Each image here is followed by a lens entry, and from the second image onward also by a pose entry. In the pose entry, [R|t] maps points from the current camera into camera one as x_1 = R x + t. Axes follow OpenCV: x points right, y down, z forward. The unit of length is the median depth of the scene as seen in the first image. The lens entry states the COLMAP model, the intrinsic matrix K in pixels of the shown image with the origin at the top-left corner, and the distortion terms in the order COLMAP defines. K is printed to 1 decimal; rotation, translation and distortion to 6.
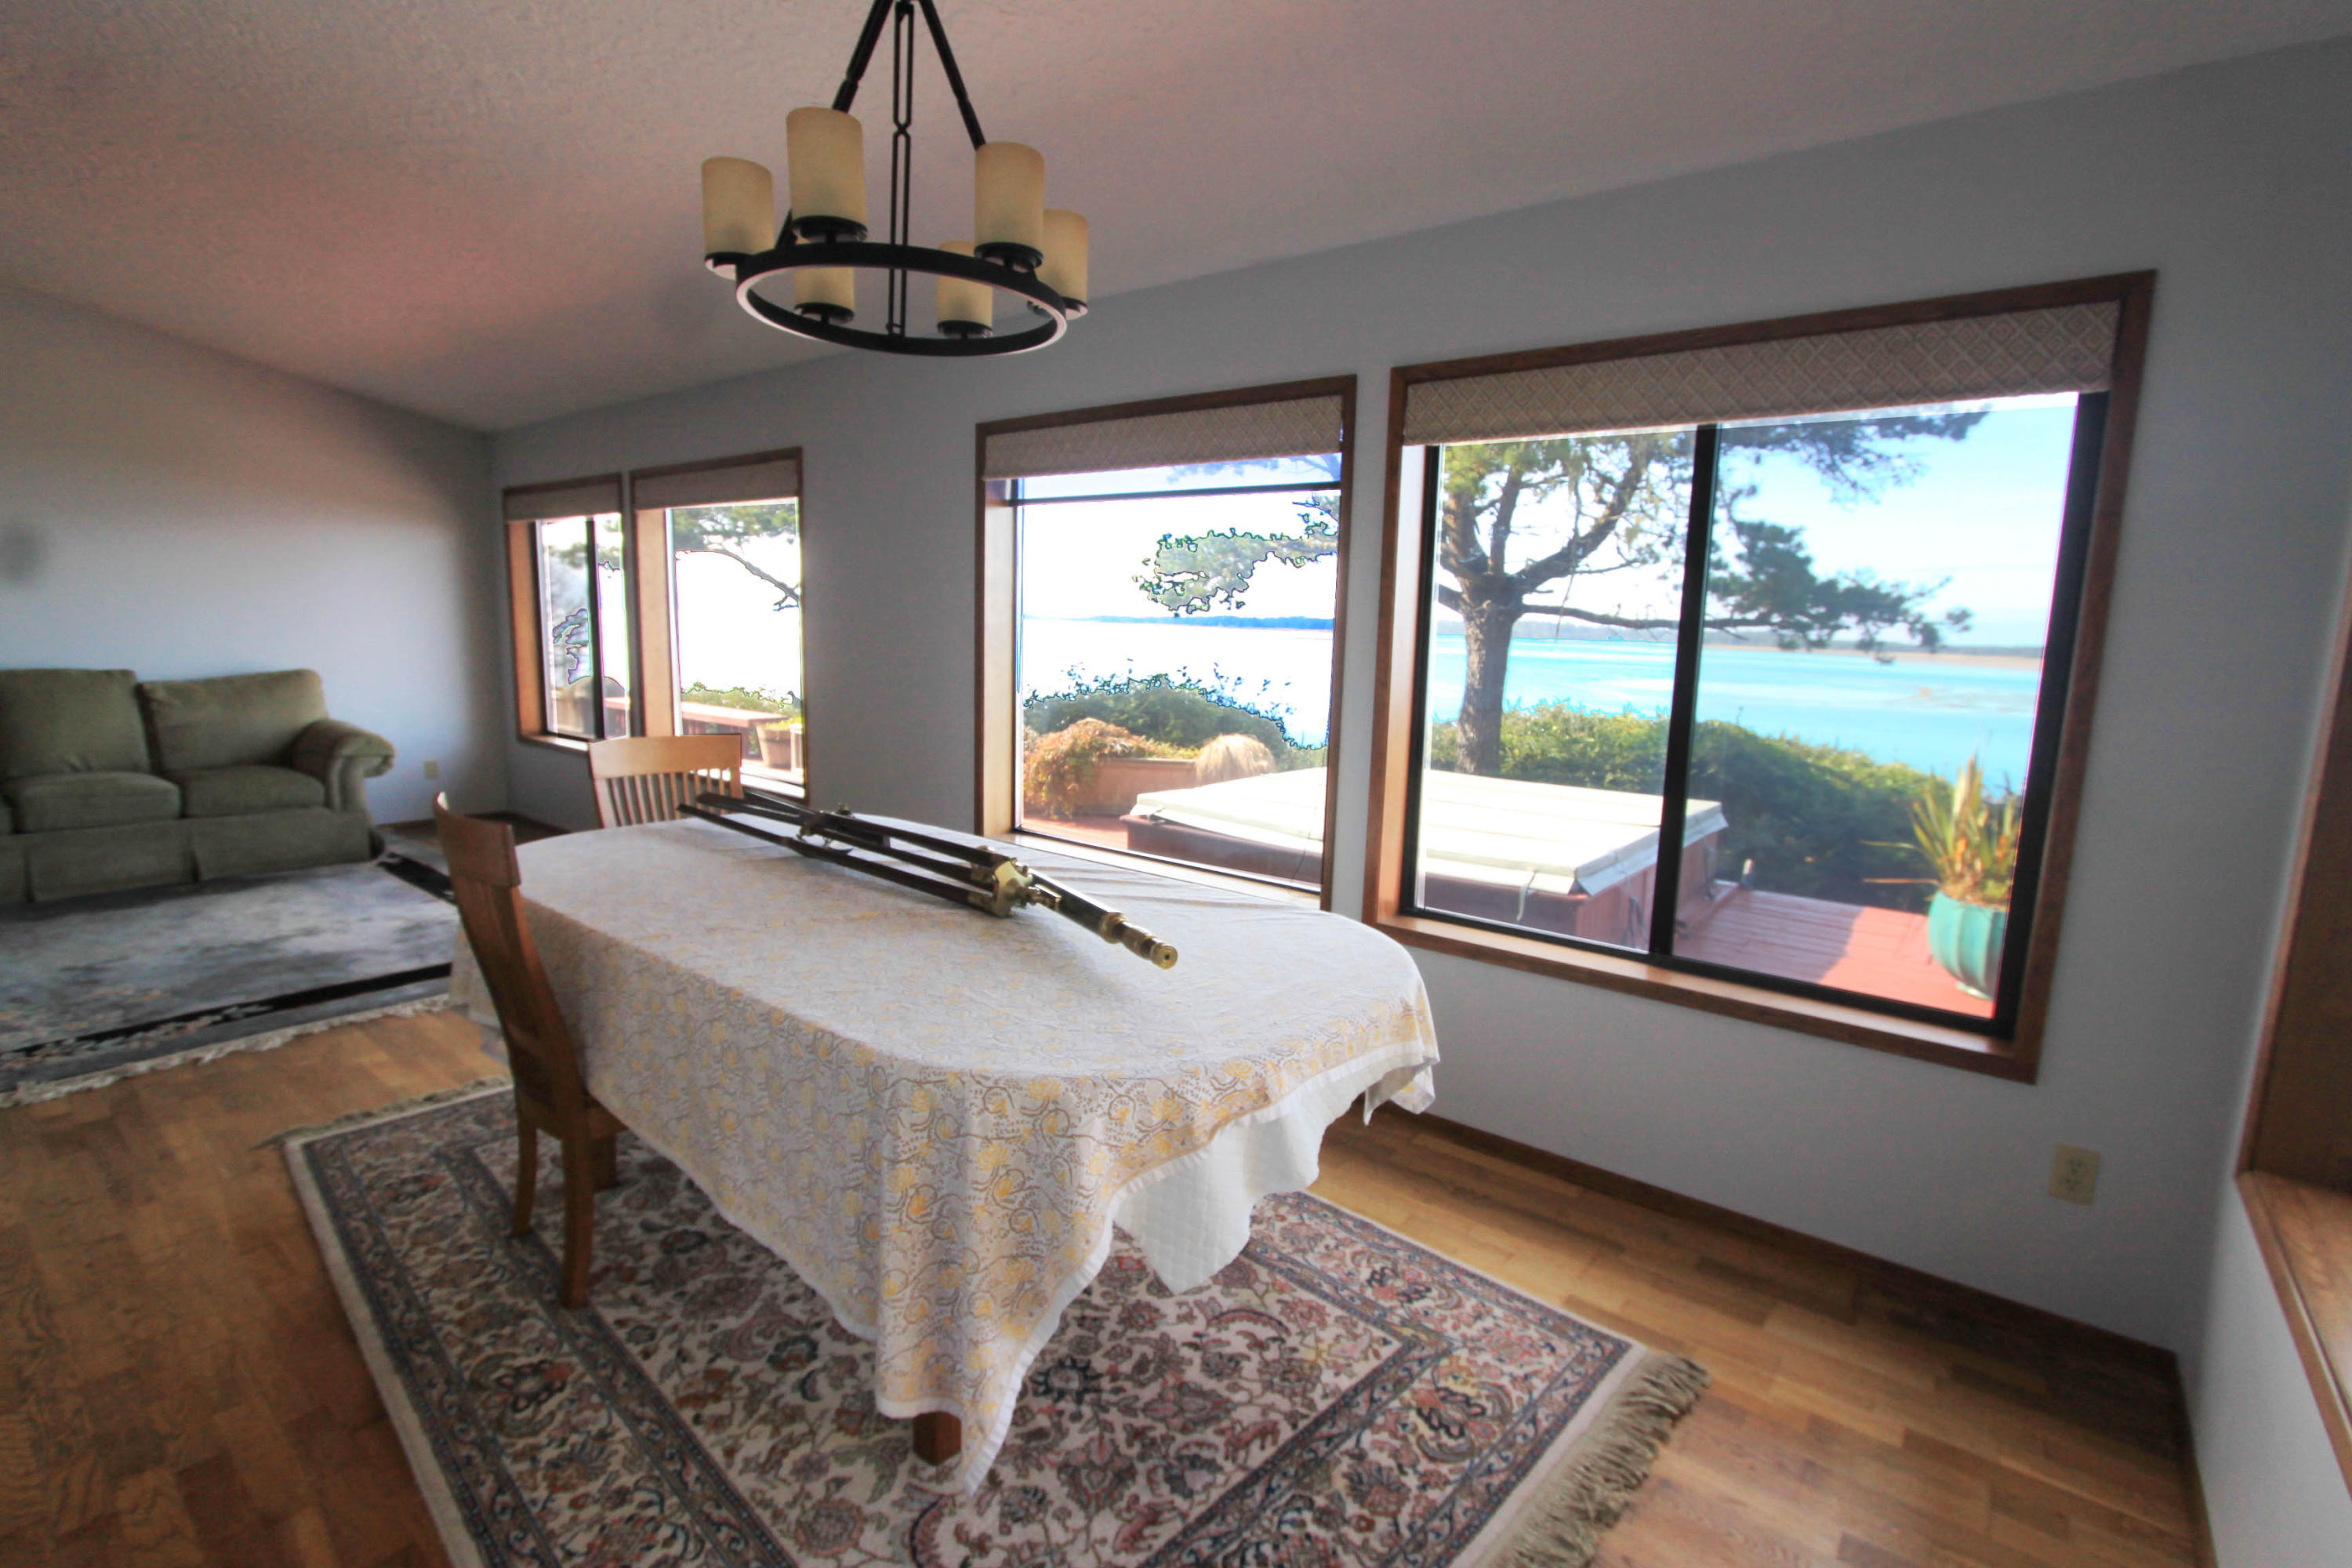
lens RADIAL K [[1082.1, 0, 1176.0], [0, 1082.1, 784.0], [0, 0, 1]] dist [-0.013720, 0.000139]
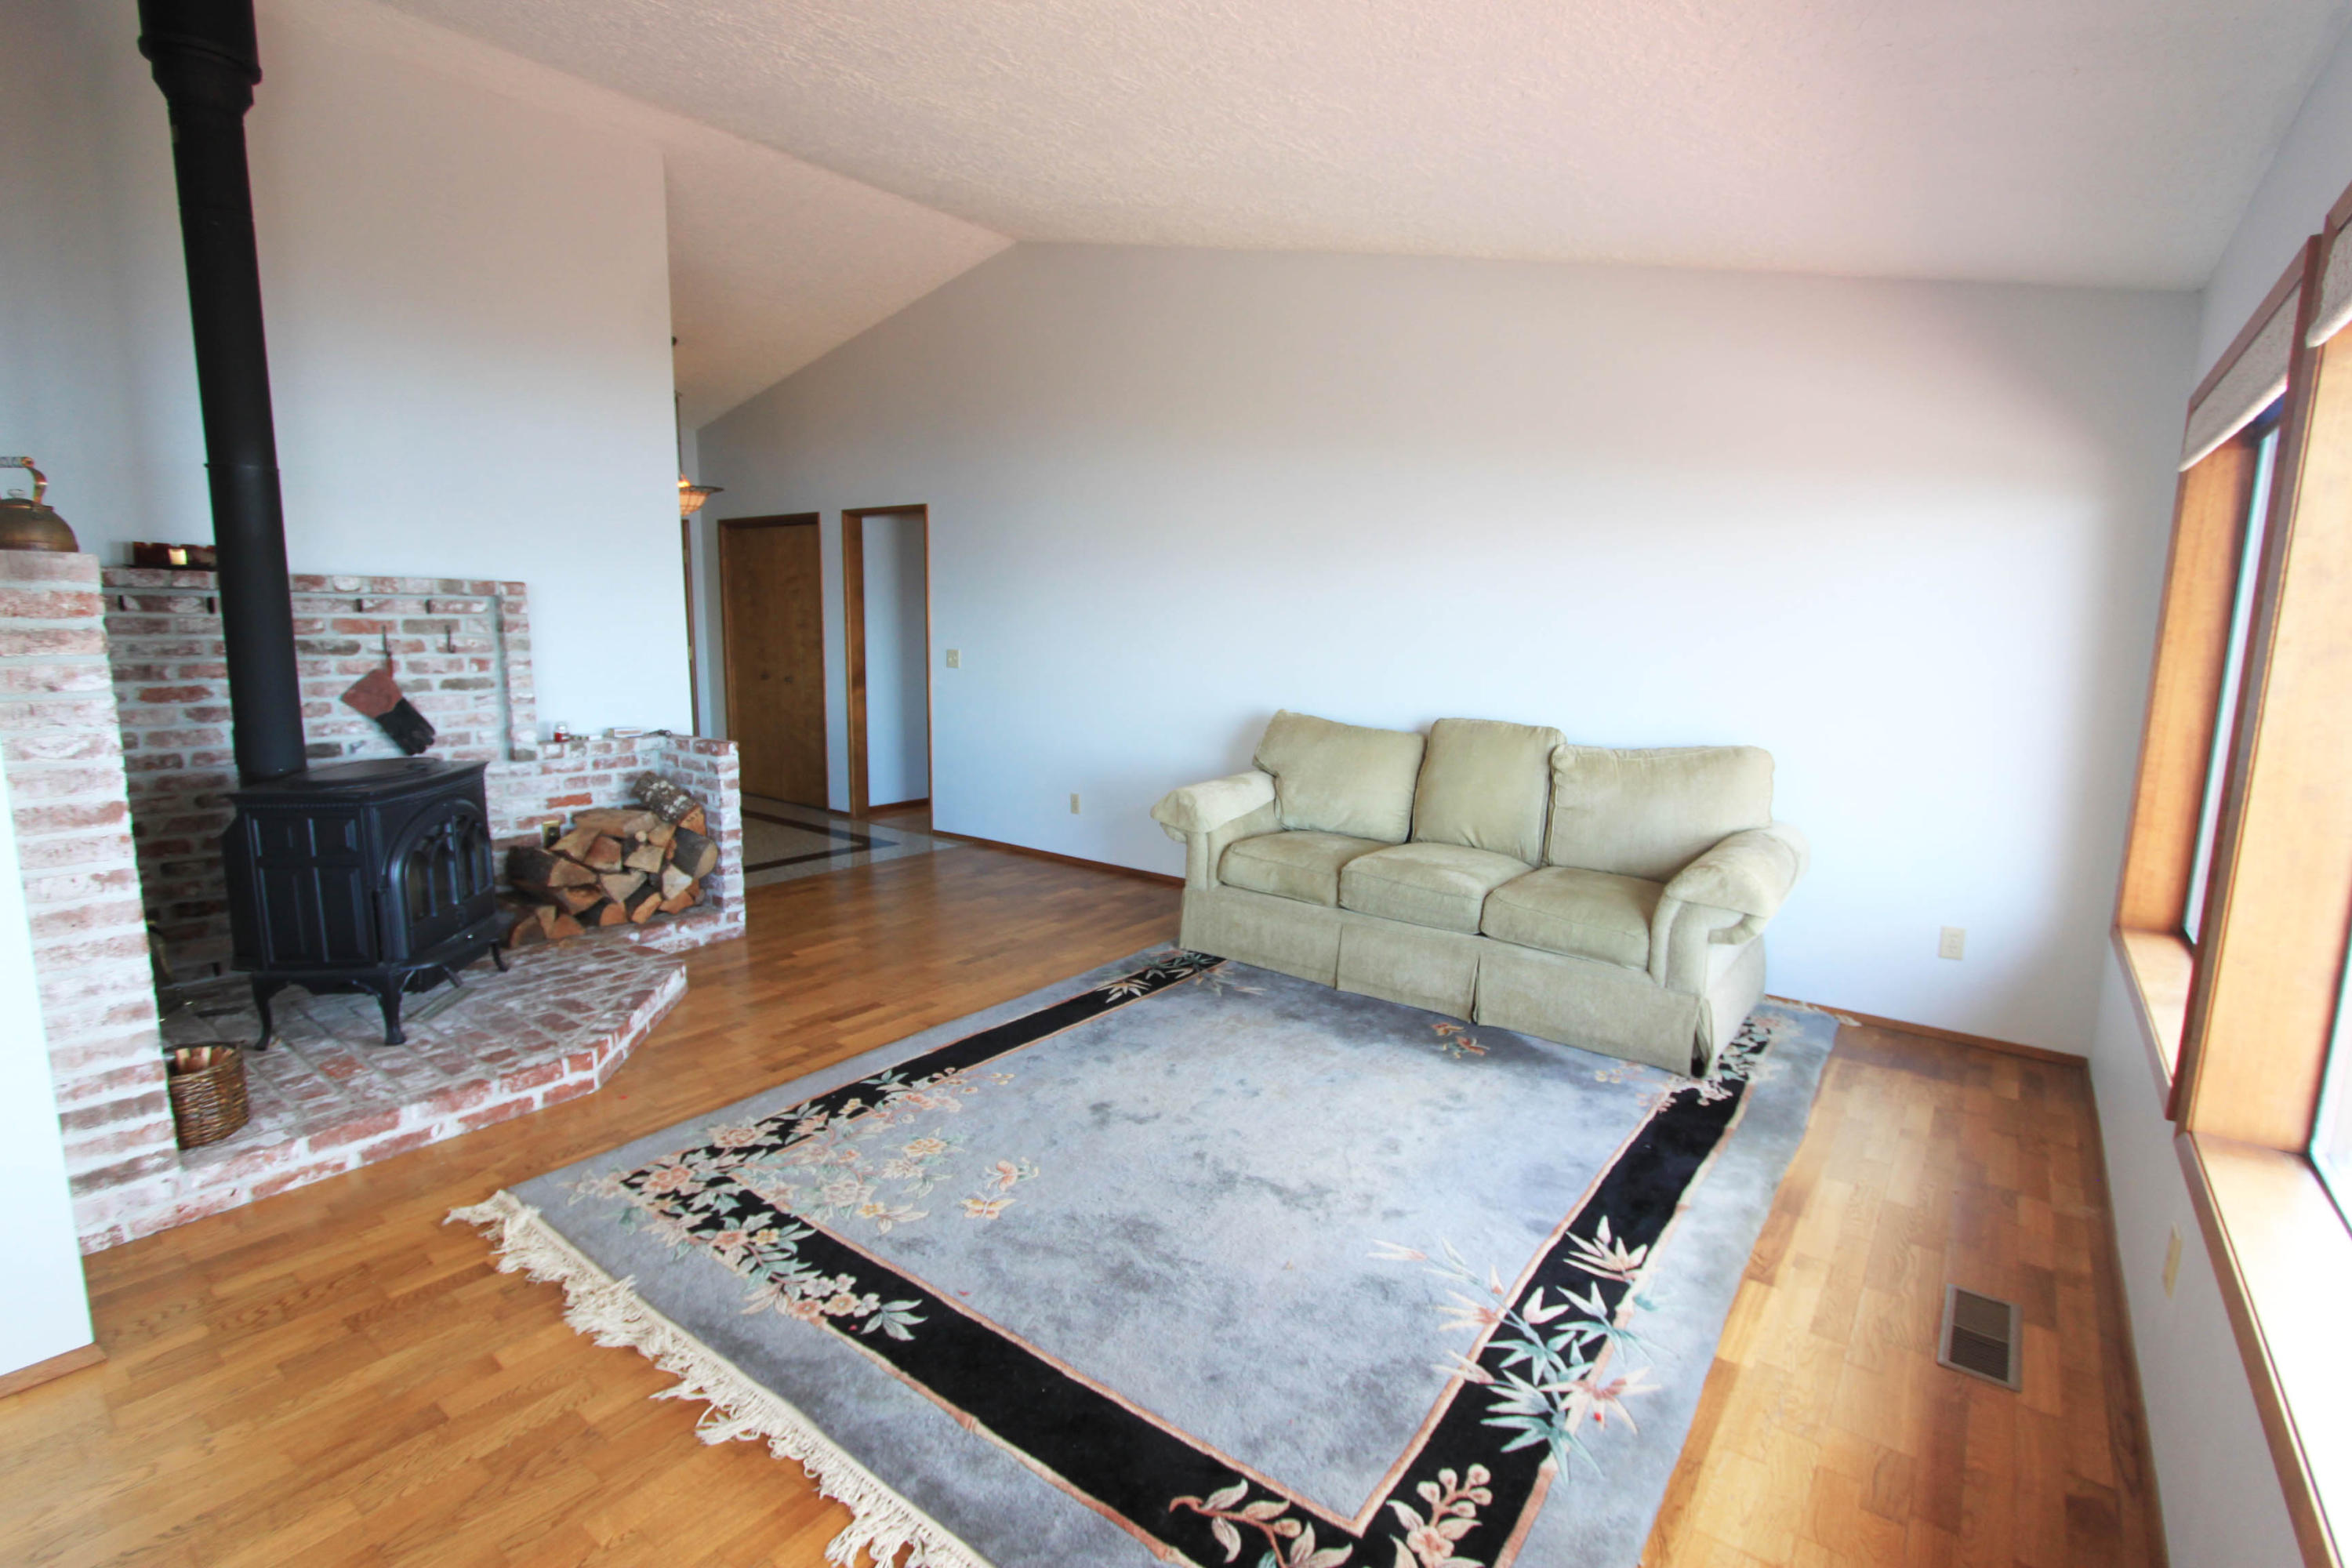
lens RADIAL K [[1082.1, 0, 1176.0], [0, 1082.1, 784.0], [0, 0, 1]] dist [-0.013720, 0.000139]
pose [[0.019020, 0.124056, -0.992093, -0.233590], [-0.167062, 0.978717, 0.119180, -0.128895], [0.985763, 0.163474, 0.039340, 0.800934]]
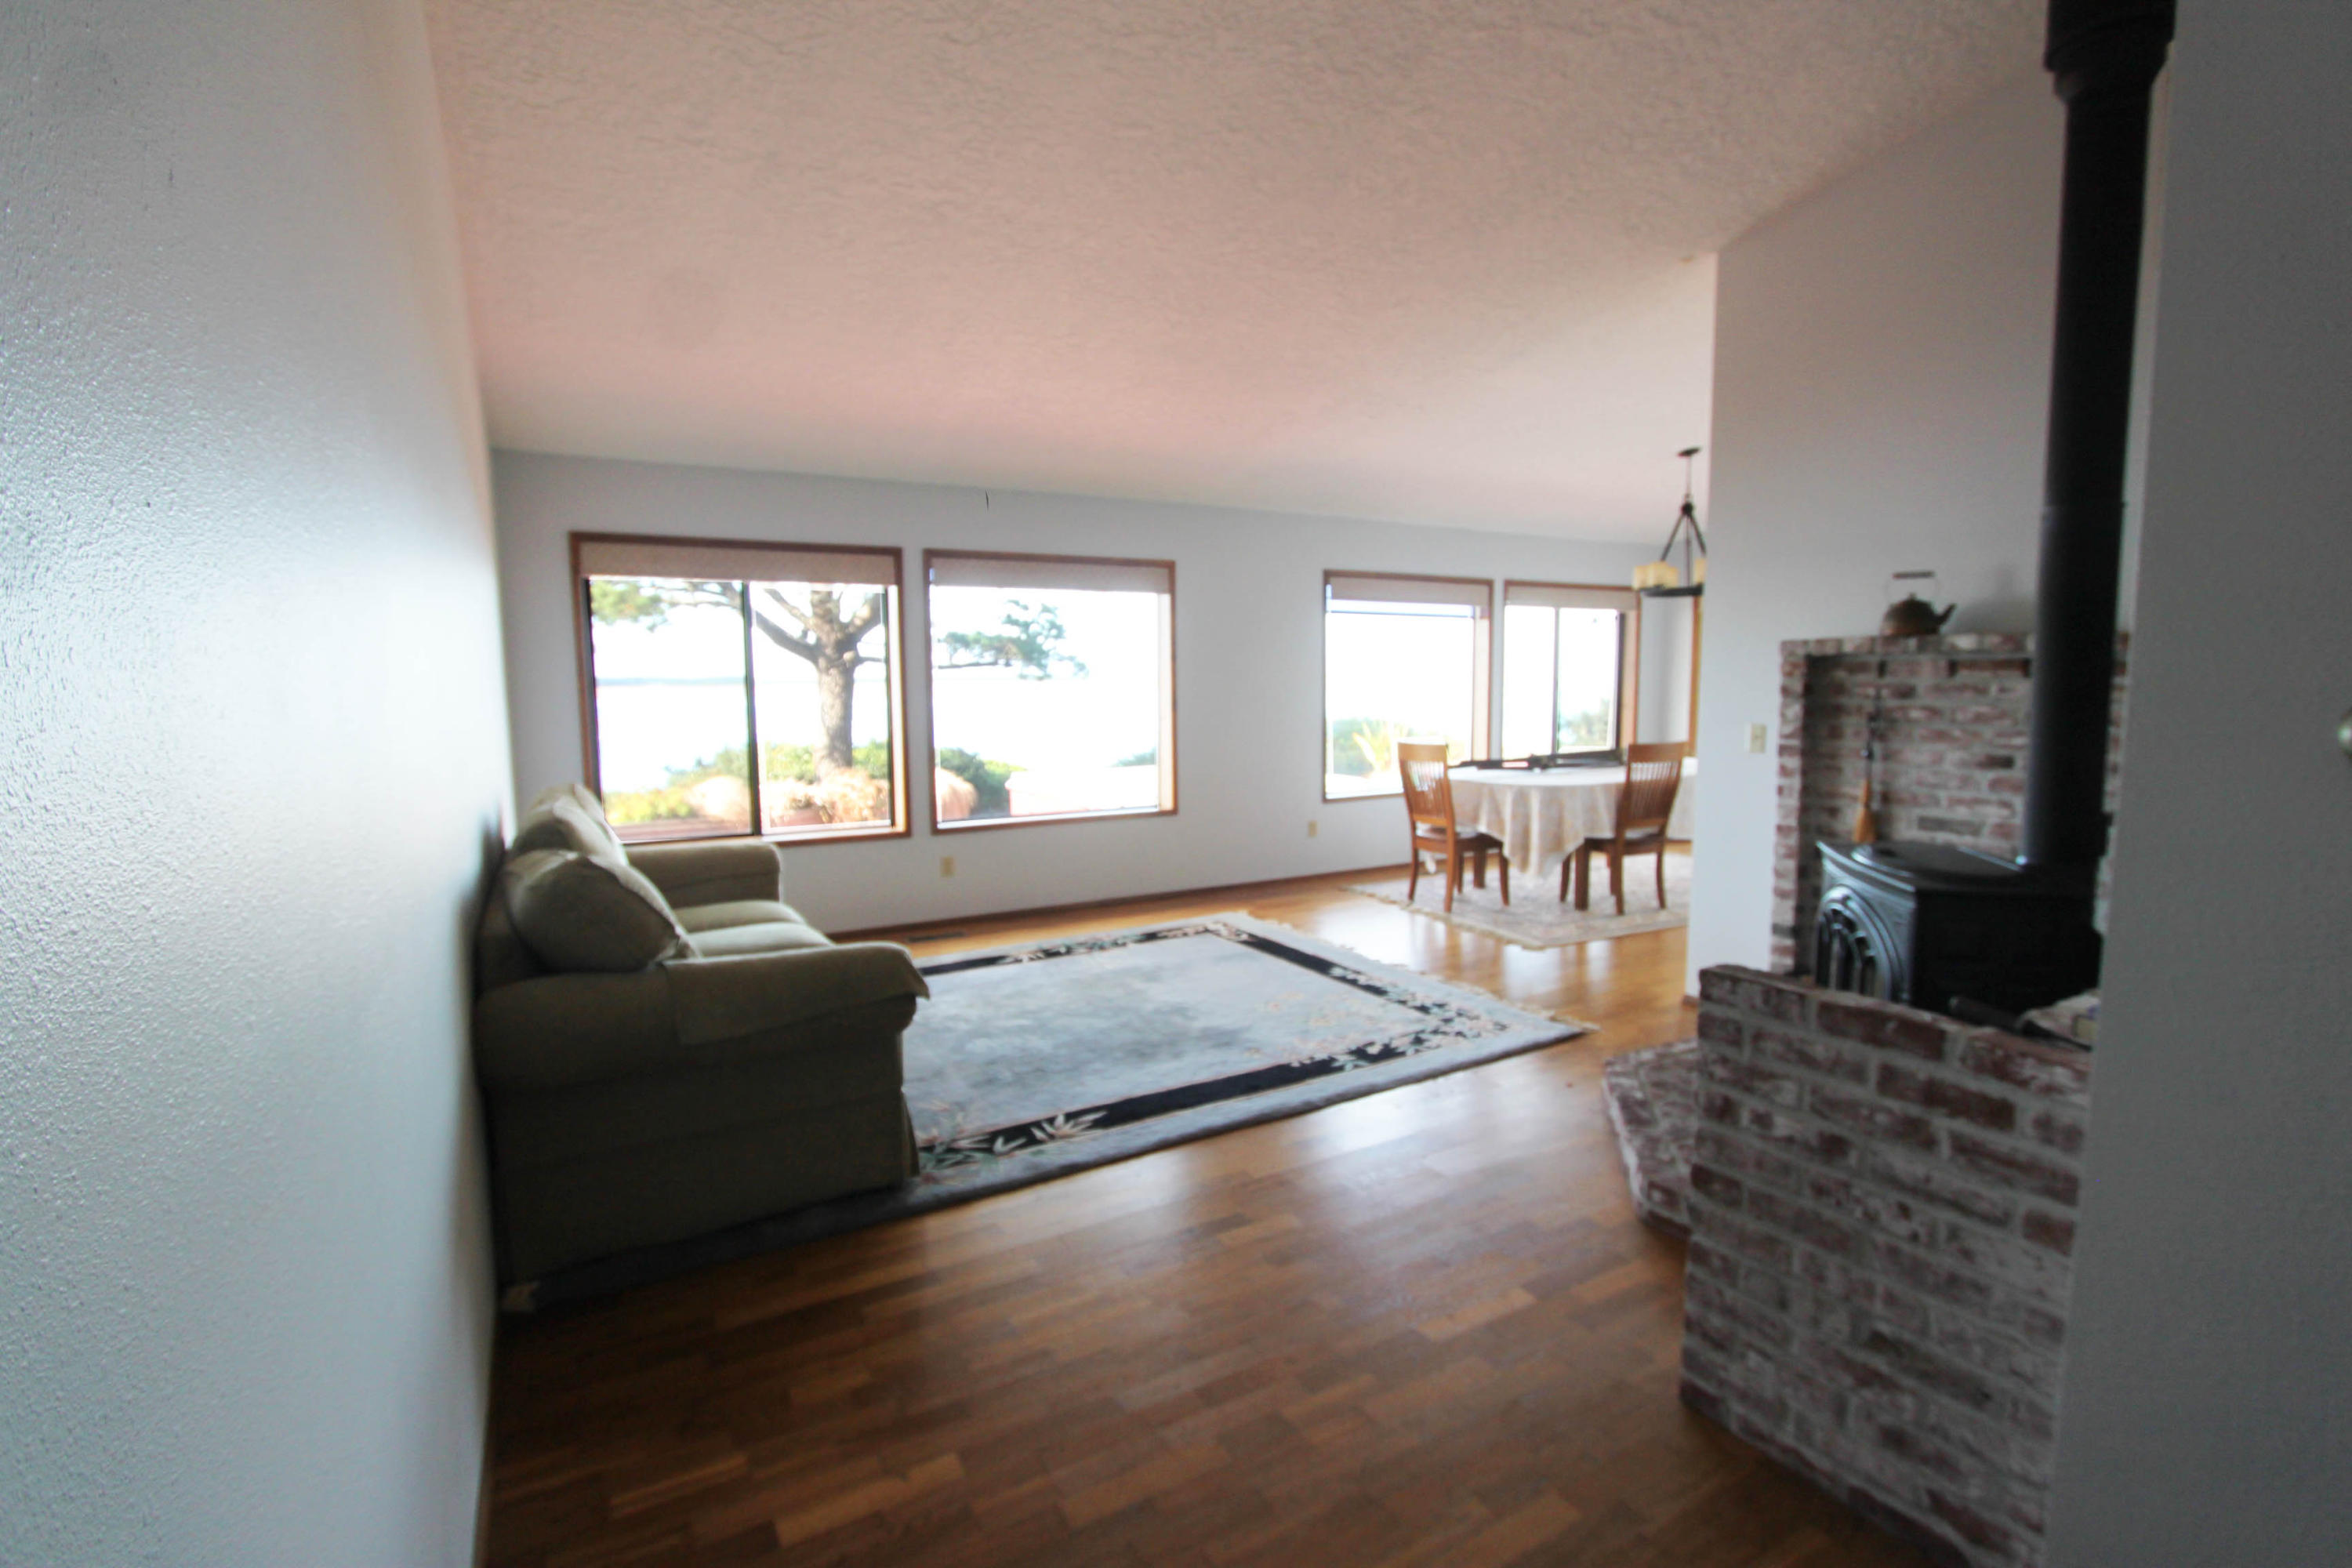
lens RADIAL K [[1082.1, 0, 1176.0], [0, 1082.1, 784.0], [0, 0, 1]] dist [-0.013720, 0.000139]
pose [[0.366955, -0.127187, 0.921503, -1.639294], [0.161914, 0.984221, 0.071367, -0.119515], [-0.916039, 0.123016, 0.381758, 0.466154]]
